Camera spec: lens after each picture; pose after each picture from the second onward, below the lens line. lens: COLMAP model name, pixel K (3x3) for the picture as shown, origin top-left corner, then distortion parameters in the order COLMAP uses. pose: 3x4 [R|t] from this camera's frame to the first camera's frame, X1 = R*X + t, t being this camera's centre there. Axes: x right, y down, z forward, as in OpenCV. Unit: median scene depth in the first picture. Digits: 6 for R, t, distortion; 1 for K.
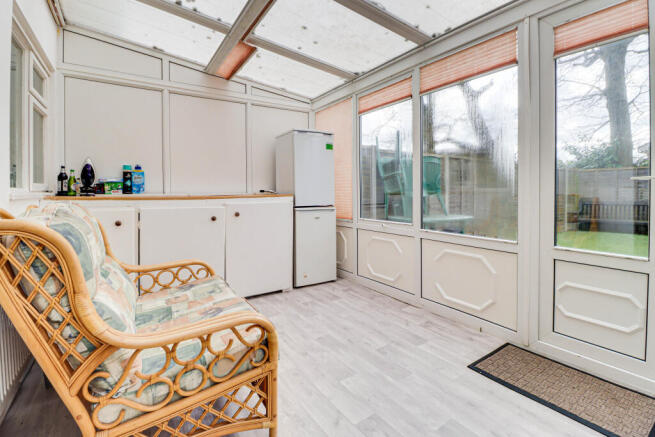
lens RADIAL K [[305.6, 0, 327.0], [0, 305.6, 190.0], [0, 0, 1]] dist [-0.003480, -0.001032]
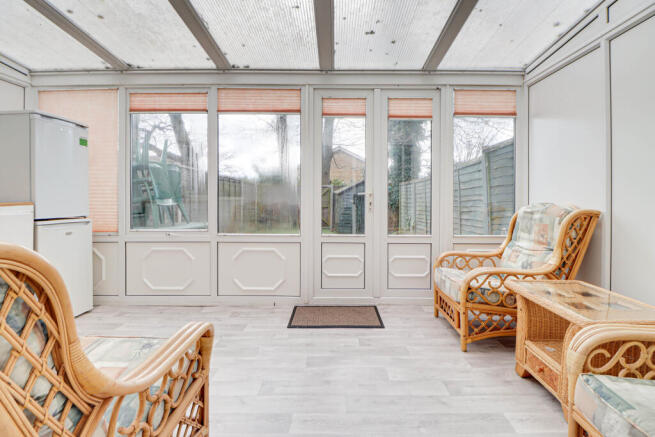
lens RADIAL K [[305.6, 0, 327.0], [0, 305.6, 190.0], [0, 0, 1]] dist [-0.003480, -0.001032]
pose [[0.566251, 0.031447, 0.823632, -0.354587], [-0.006423, 0.999410, -0.033743, 0.005143], [-0.824208, 0.013817, 0.566119, 0.044136]]
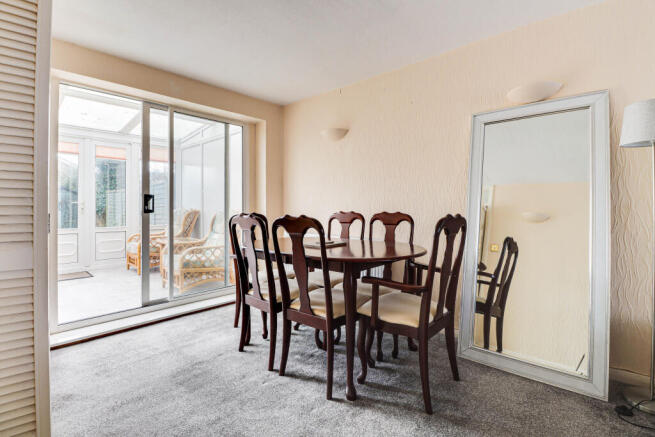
lens RADIAL K [[298.9, 0, 328.3], [0, 298.9, 207.8], [0, 0, 1]] dist [-0.000651, -0.000230]
pose [[-0.268290, -0.002748, 0.963334, -1.344919], [0.004123, 0.999983, 0.004001, 0.006330], [-0.963329, 0.005045, -0.268274, -0.346421]]
